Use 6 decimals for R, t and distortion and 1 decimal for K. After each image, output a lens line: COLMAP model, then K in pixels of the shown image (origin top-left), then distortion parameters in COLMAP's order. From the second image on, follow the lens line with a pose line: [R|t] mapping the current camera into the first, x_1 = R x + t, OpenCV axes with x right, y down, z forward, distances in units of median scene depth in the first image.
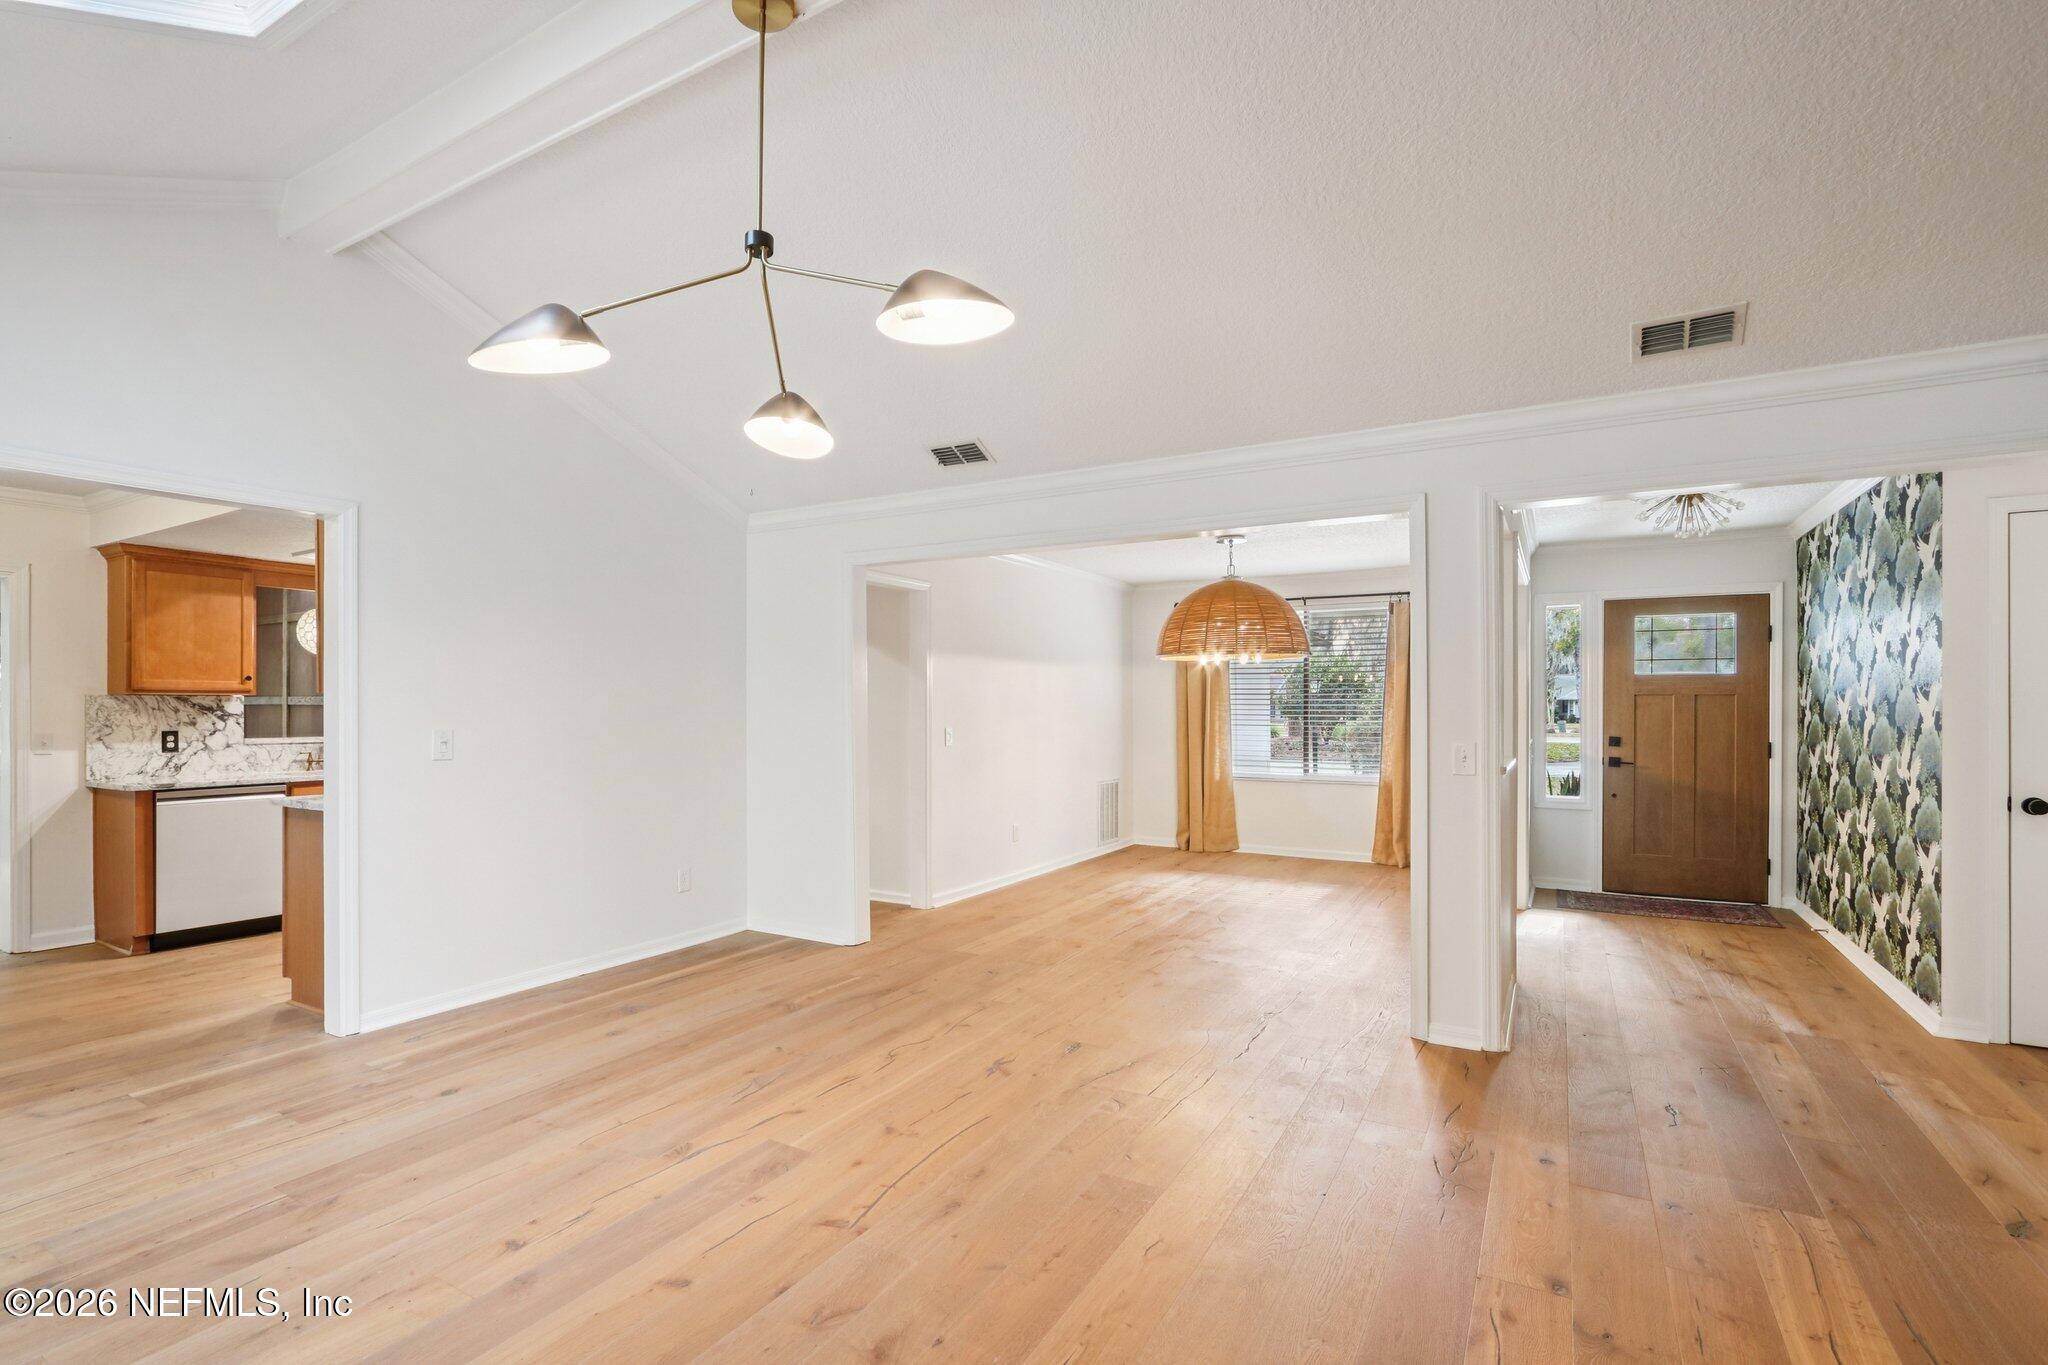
lens RADIAL K [[953.3, 0, 1007.3], [0, 953.3, 704.0], [0, 0, 1]] dist [-0.017431, 0.000554]
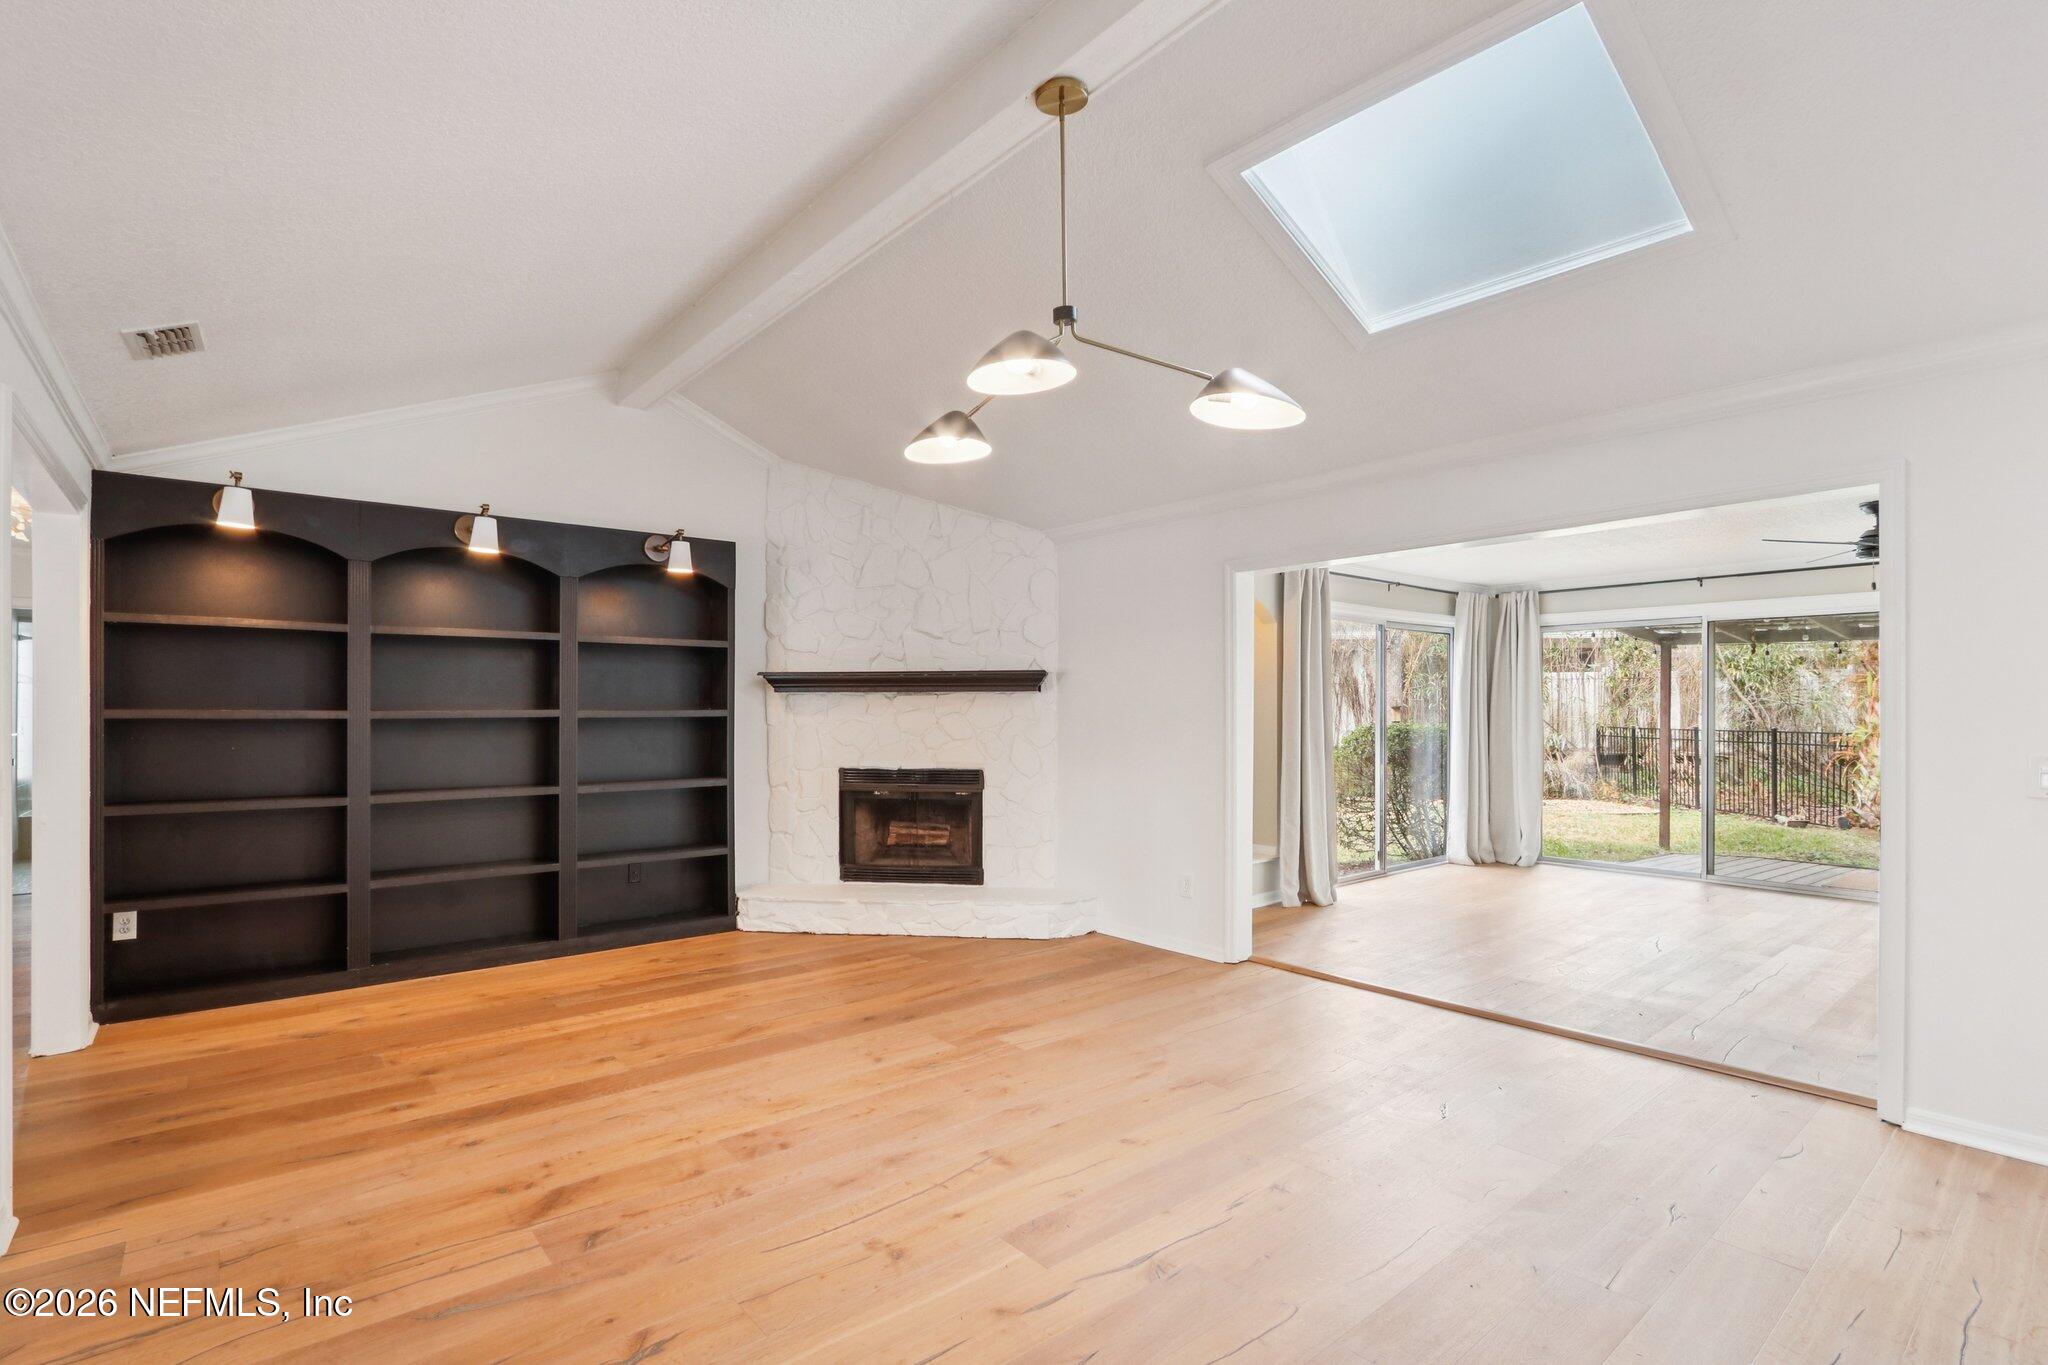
lens RADIAL K [[953.3, 0, 1003.3], [0, 953.3, 697.8], [0, 0, 1]] dist [-0.017431, 0.000554]
pose [[-0.939335, 0.005675, 0.342955, -0.228289], [-0.000067, 0.999860, -0.016731, 0.002417], [-0.343002, -0.015739, -0.939203, 0.821619]]
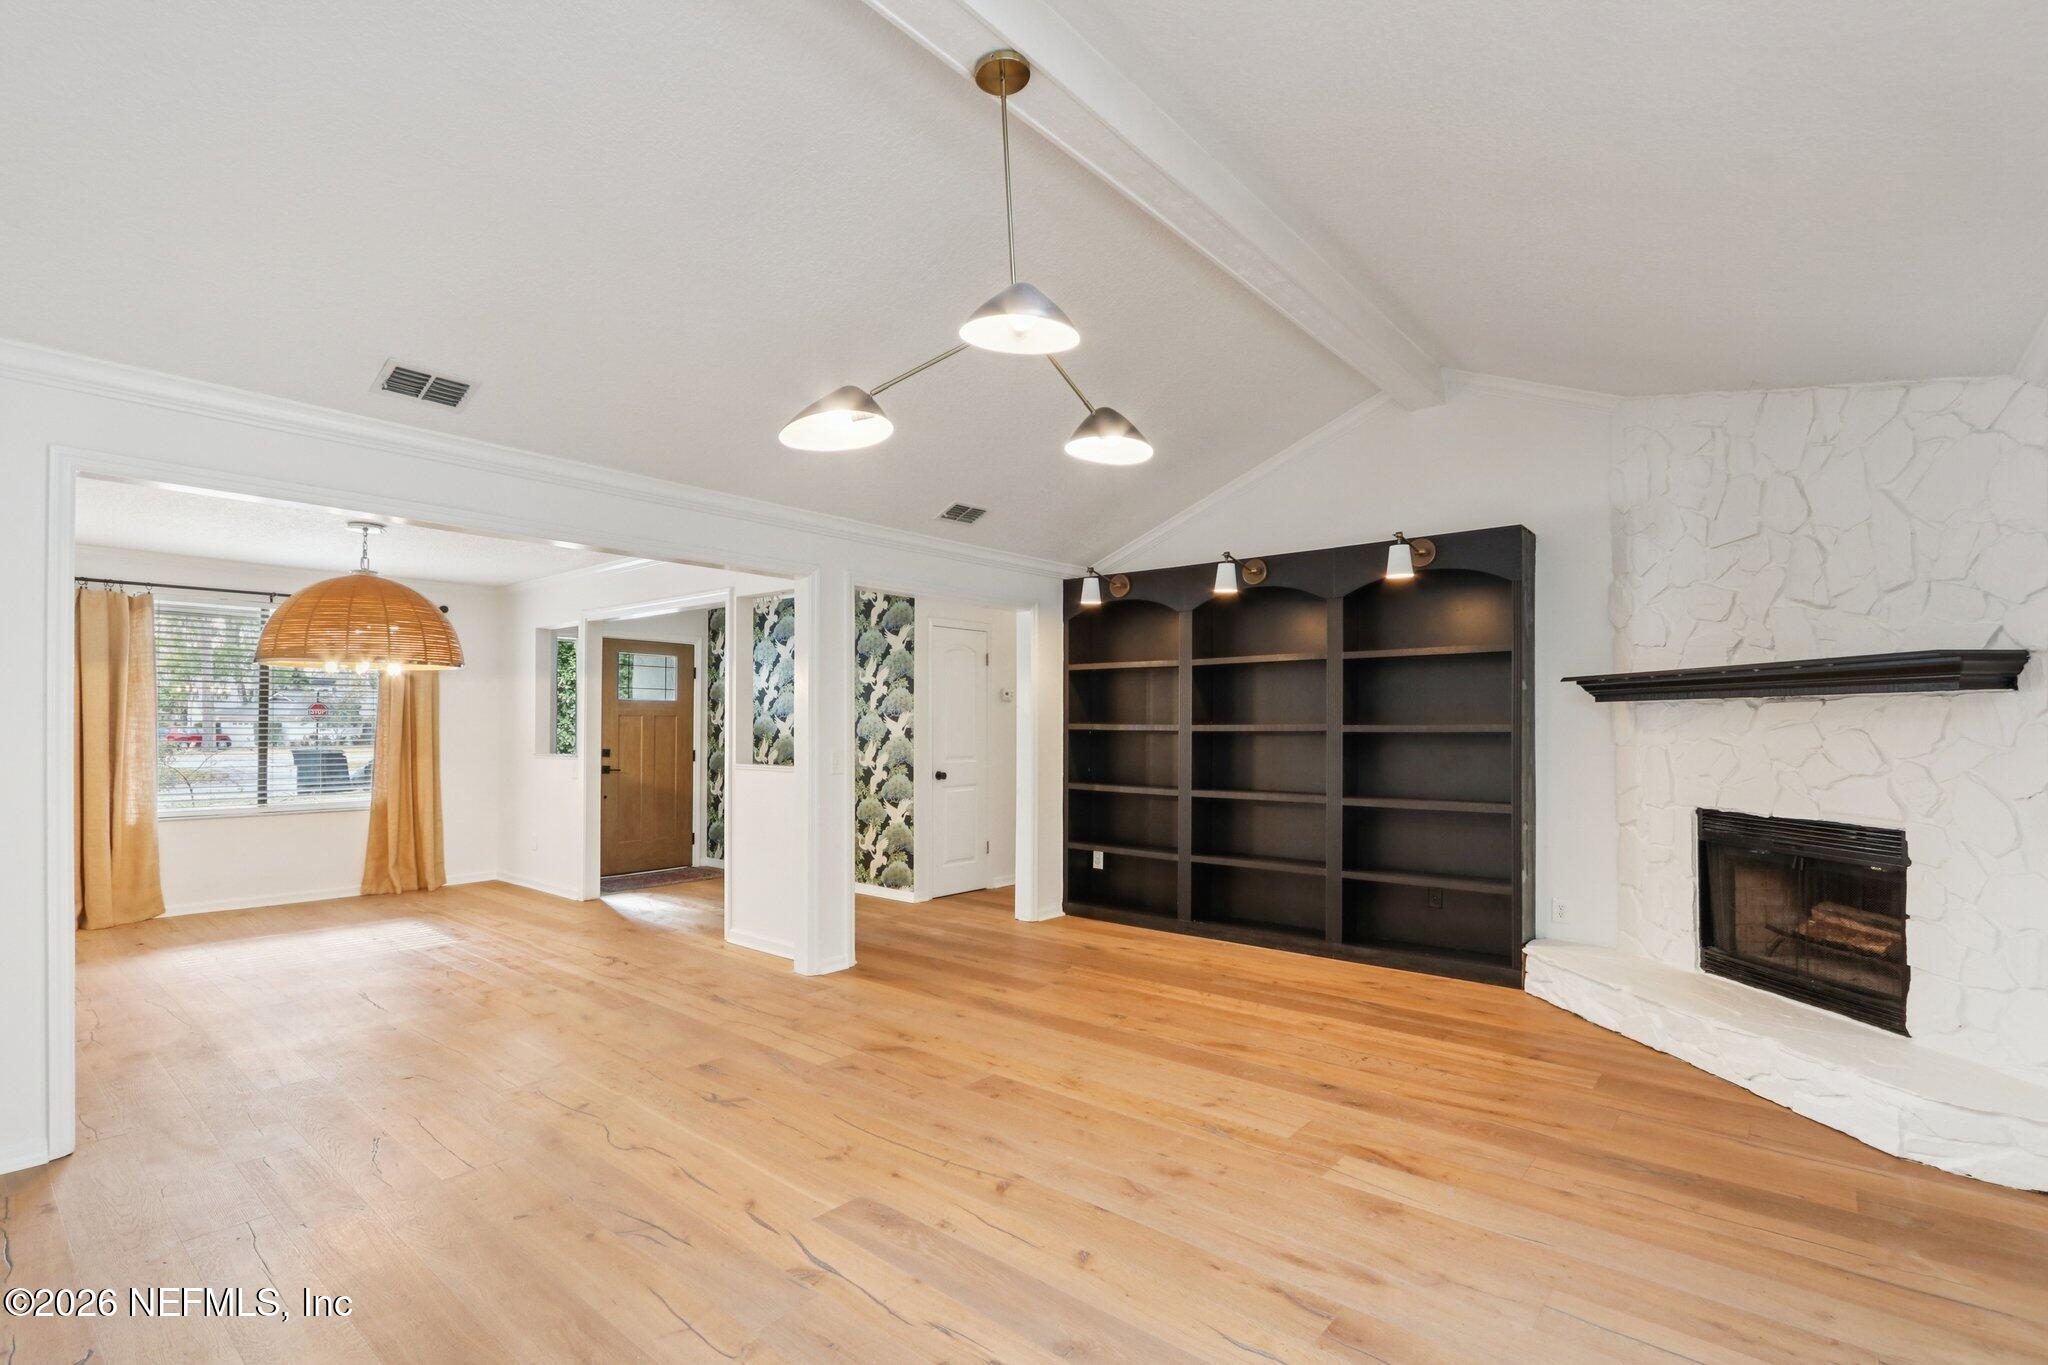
lens RADIAL K [[953.3, 0, 969.9], [0, 953.3, 712.8], [0, 0, 1]] dist [-0.017431, 0.000554]
pose [[0.192399, 0.012597, 0.981236, -0.511878], [-0.004423, 0.999919, -0.011970, 0.000057], [-0.981307, -0.002037, 0.192439, 0.324071]]
